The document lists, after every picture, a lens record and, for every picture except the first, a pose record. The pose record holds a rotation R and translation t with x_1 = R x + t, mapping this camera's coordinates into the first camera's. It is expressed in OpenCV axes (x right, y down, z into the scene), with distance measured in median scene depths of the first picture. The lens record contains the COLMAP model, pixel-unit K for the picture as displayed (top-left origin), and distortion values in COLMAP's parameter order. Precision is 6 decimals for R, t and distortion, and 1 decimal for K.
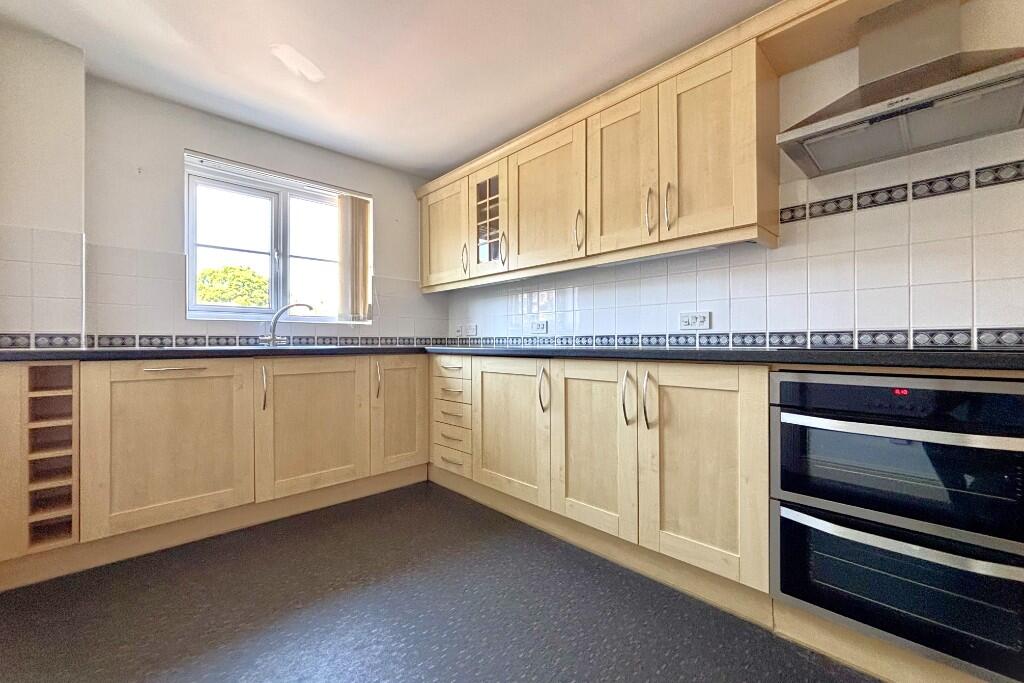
lens RADIAL K [[397.9, 0, 512.0], [0, 397.9, 341.5], [0, 0, 1]] dist [-0.000449, -0.000010]
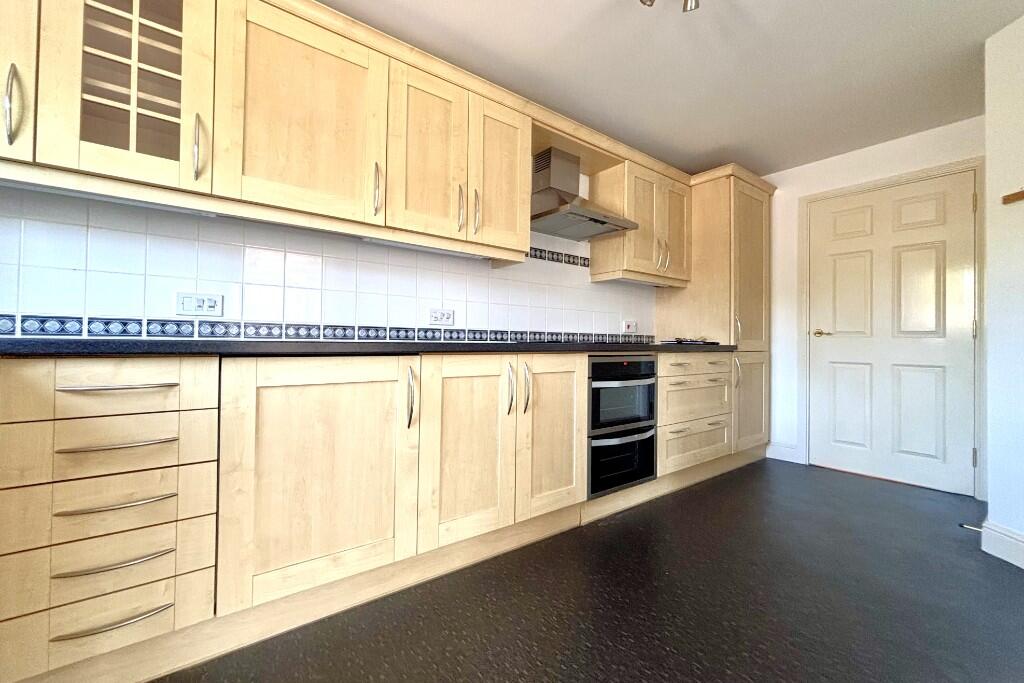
lens RADIAL K [[432.9, 0, 512.0], [0, 432.9, 341.5], [0, 0, 1]] dist [-0.019121, -0.000395]
pose [[0.090921, -0.002408, 0.995855, -0.692752], [-0.023307, 0.999718, 0.004546, 0.005421], [-0.995585, -0.023623, 0.090839, 0.705772]]
